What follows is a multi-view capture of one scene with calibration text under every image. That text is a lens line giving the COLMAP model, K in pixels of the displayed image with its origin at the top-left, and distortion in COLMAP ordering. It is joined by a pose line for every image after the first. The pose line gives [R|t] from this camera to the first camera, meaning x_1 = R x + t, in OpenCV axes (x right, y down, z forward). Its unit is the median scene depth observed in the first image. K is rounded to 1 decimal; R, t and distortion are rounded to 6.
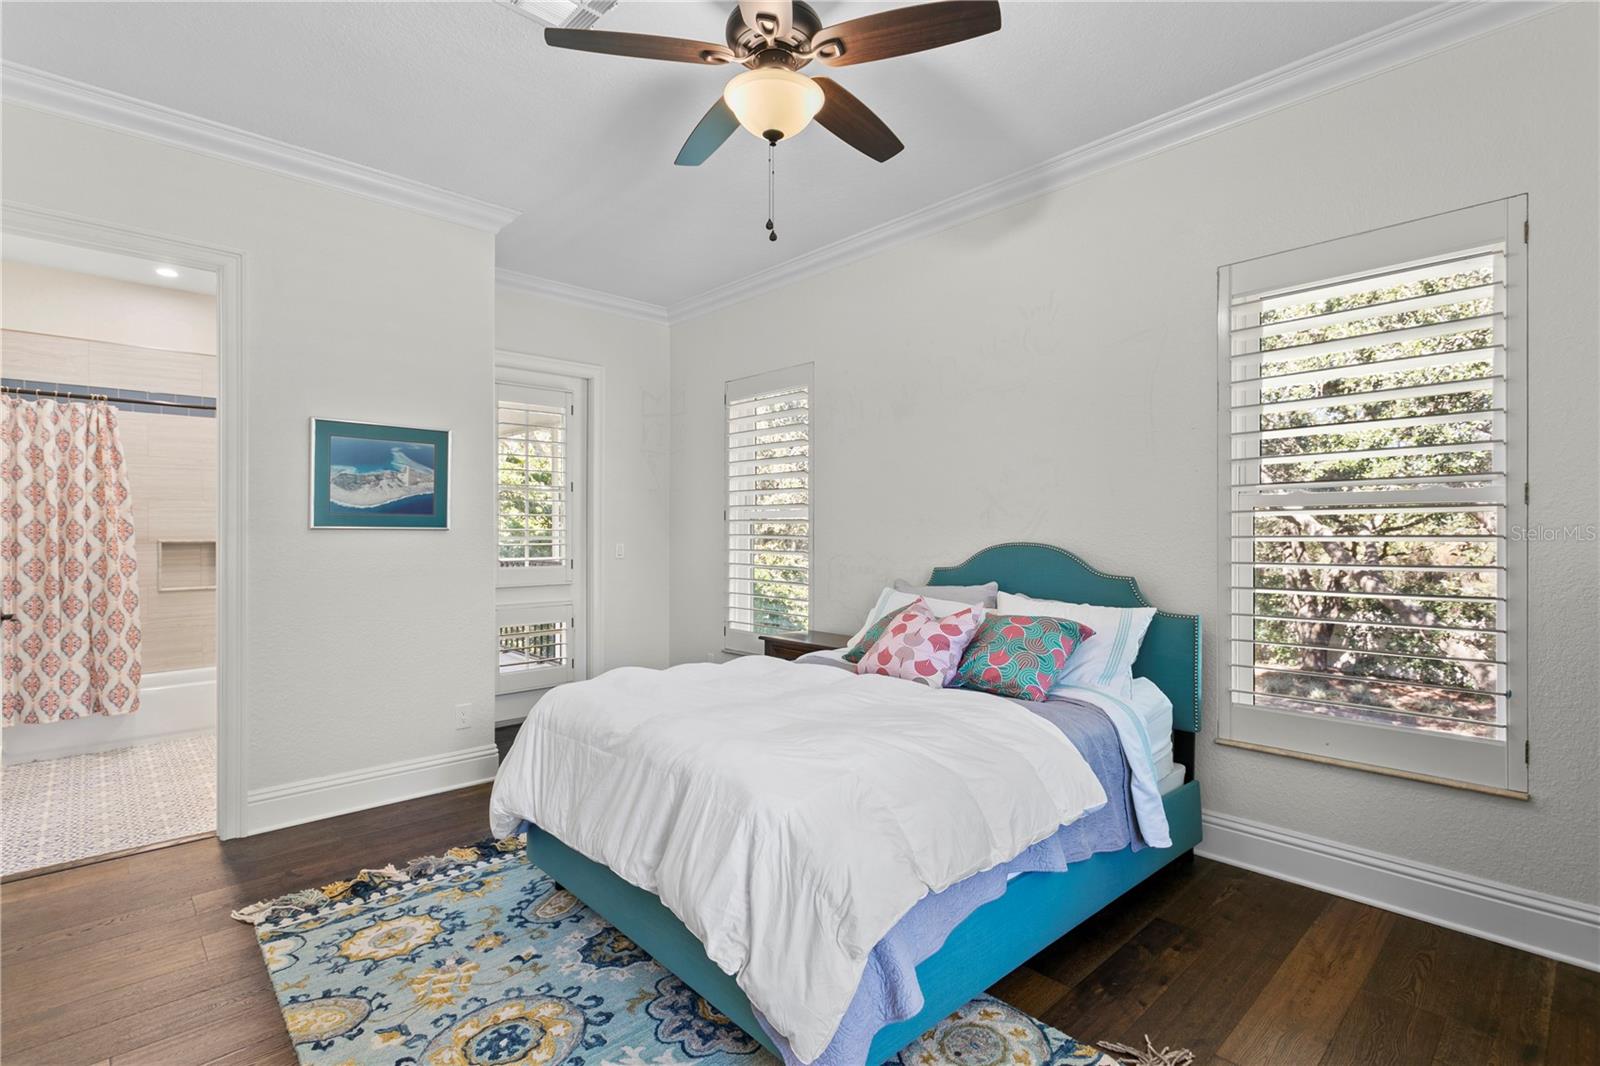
lens RADIAL K [[749.4, 0, 793.4], [0, 749.4, 529.0], [0, 0, 1]] dist [-0.001410, 0.000712]
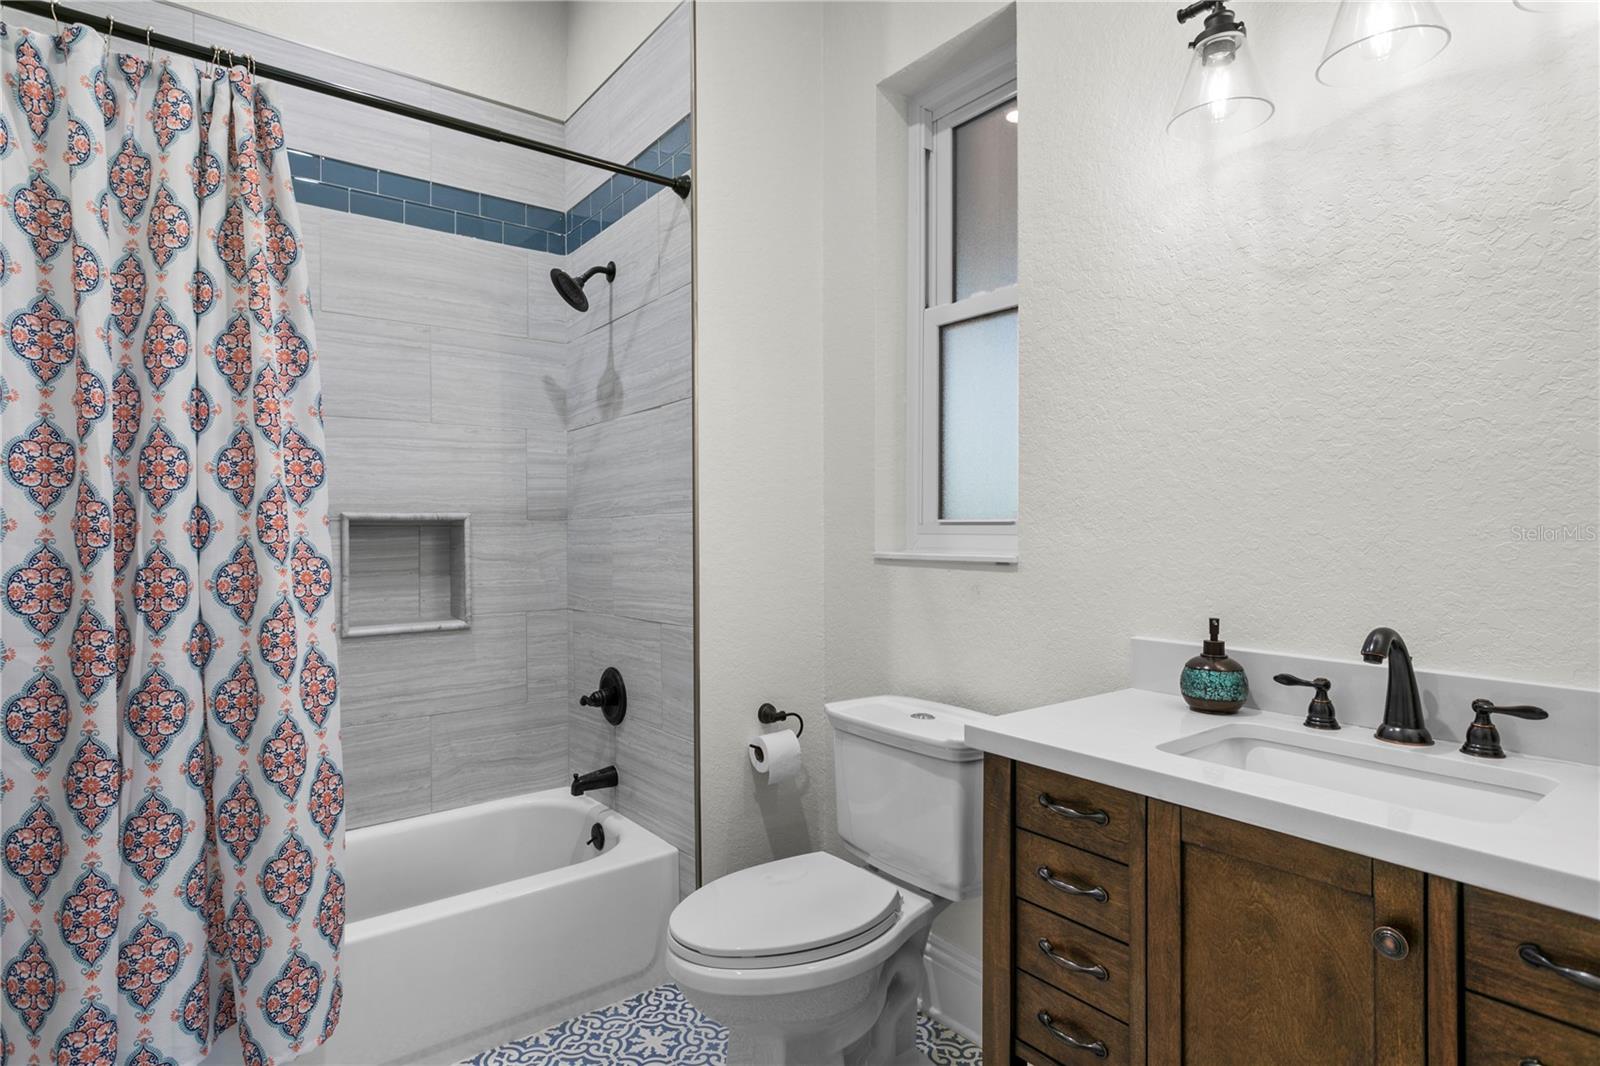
lens RADIAL K [[815.3, 0, 789.6], [0, 815.3, 526.8], [0, 0, 1]] dist [-0.005534, -0.000110]
pose [[0.995356, -0.000324, -0.096261, -0.663334], [-0.000008, 0.999994, -0.003447, 0.028330], [0.096262, 0.003432, 0.995350, 0.683950]]
